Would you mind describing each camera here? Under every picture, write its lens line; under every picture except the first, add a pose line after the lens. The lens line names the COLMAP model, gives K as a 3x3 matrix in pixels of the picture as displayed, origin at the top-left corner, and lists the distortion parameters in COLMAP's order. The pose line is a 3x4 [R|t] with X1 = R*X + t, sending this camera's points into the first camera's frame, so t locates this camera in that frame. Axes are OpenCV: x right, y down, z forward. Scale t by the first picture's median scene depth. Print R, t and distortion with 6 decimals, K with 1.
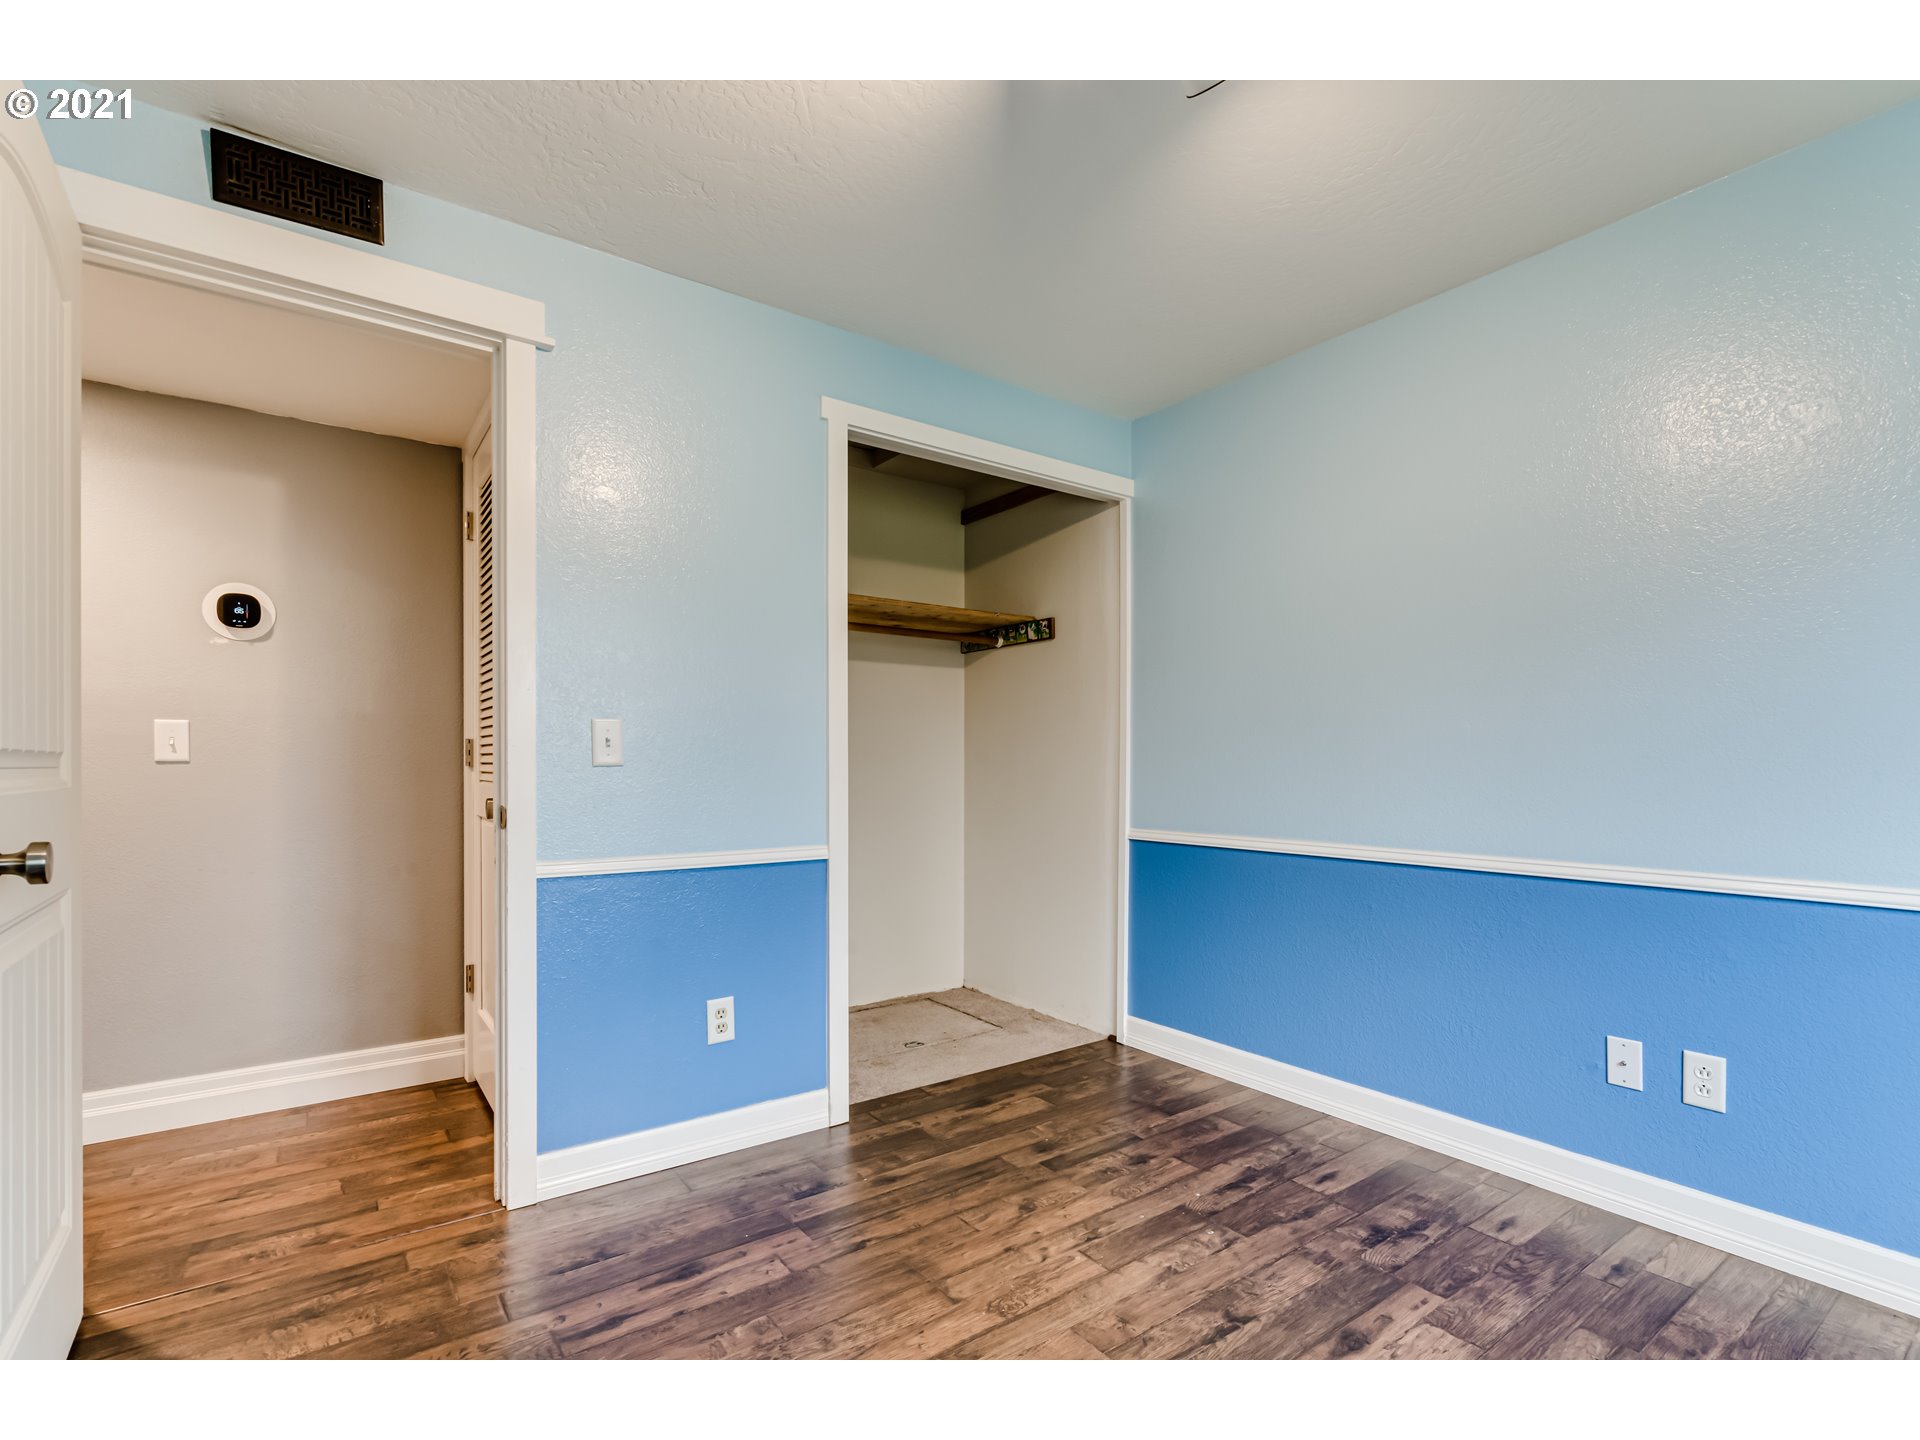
lens RADIAL K [[899.8, 0, 963.8], [0, 899.8, 729.0], [0, 0, 1]] dist [-0.001482, 0.000735]
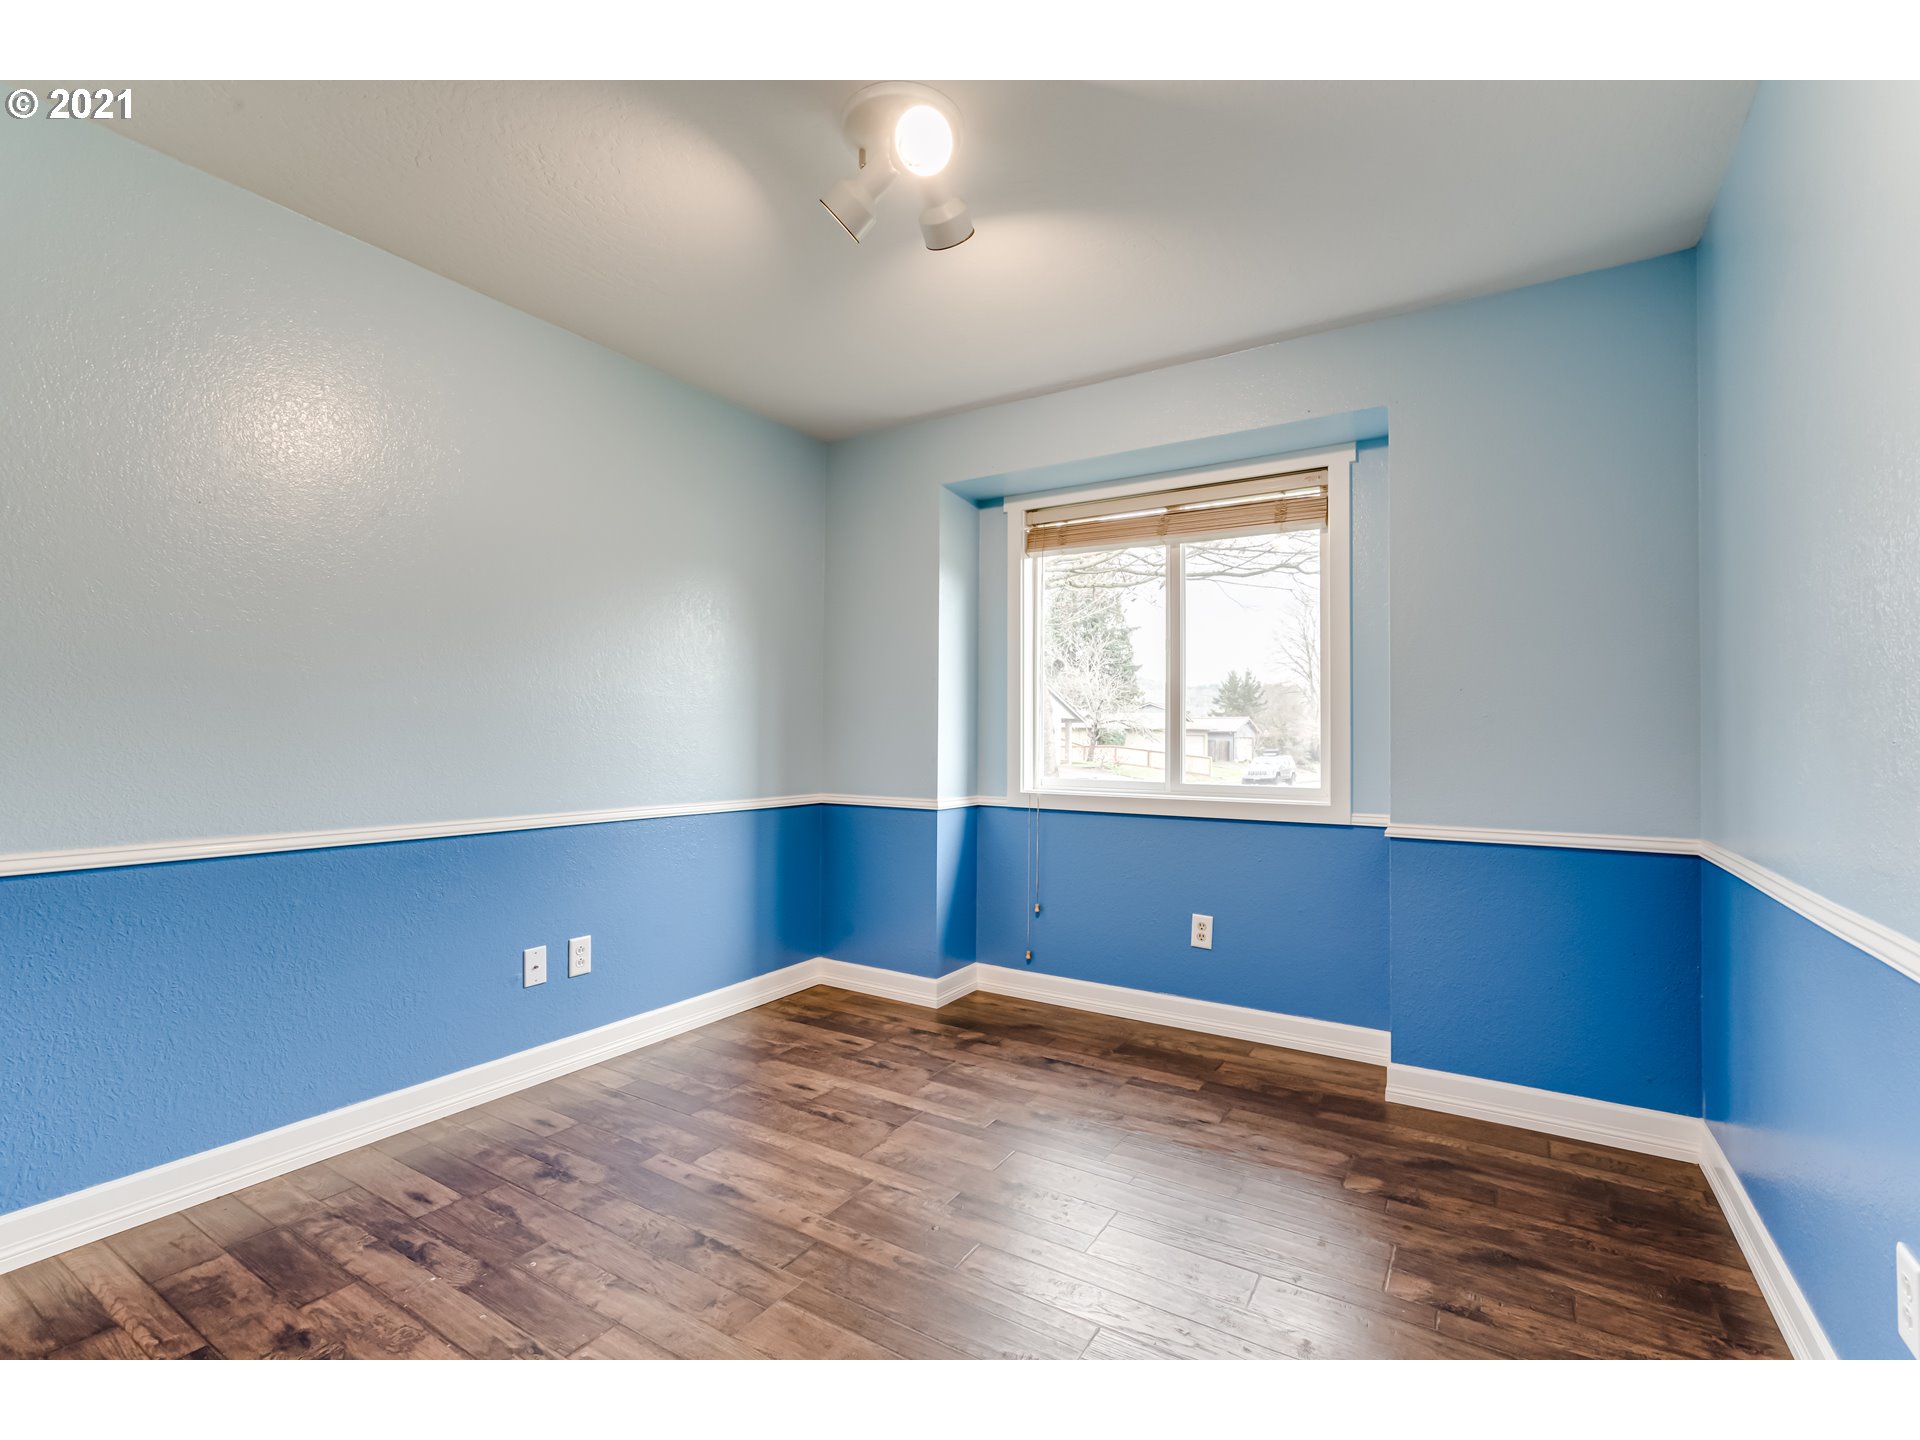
lens RADIAL K [[899.8, 0, 963.8], [0, 899.8, 729.0], [0, 0, 1]] dist [-0.001482, 0.000735]
pose [[-0.380393, 0.004228, 0.924815, -0.645877], [-0.038557, 0.999048, -0.020426, 0.036030], [-0.924021, -0.043428, -0.379868, 0.892607]]
